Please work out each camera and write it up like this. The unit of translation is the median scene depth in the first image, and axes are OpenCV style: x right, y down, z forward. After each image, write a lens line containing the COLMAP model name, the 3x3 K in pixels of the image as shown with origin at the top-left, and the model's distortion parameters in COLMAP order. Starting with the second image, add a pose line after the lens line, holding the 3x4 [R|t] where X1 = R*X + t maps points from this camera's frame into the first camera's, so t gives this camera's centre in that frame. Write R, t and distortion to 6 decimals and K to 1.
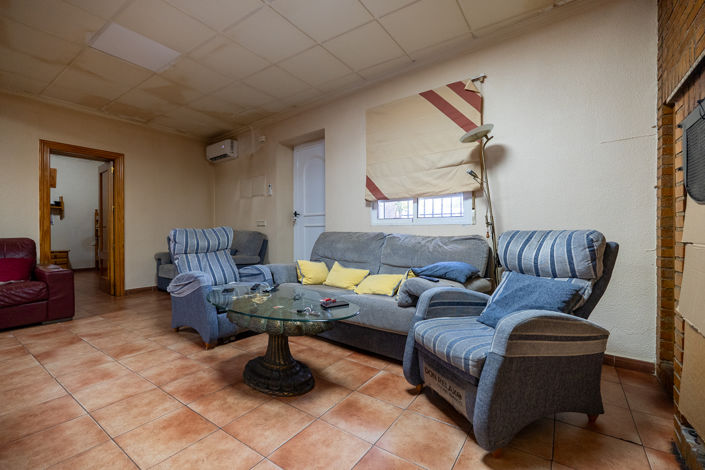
lens RADIAL K [[306.7, 0, 352.5], [0, 306.7, 235.0], [0, 0, 1]] dist [-0.016563, 0.000267]
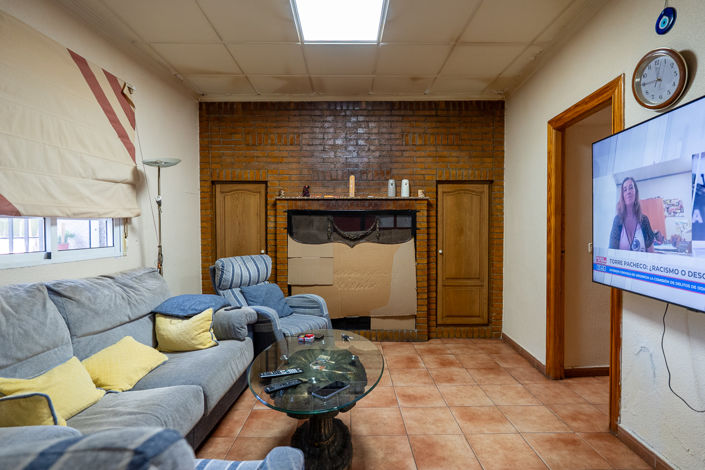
lens RADIAL K [[360.3, 0, 352.5], [0, 360.3, 235.0], [0, 0, 1]] dist [-0.000834, -0.000082]
pose [[-0.581413, -0.019611, 0.813372, -1.255433], [0.011155, 0.999423, 0.032070, -0.187555], [-0.813532, 0.027719, -0.580859, 1.706122]]
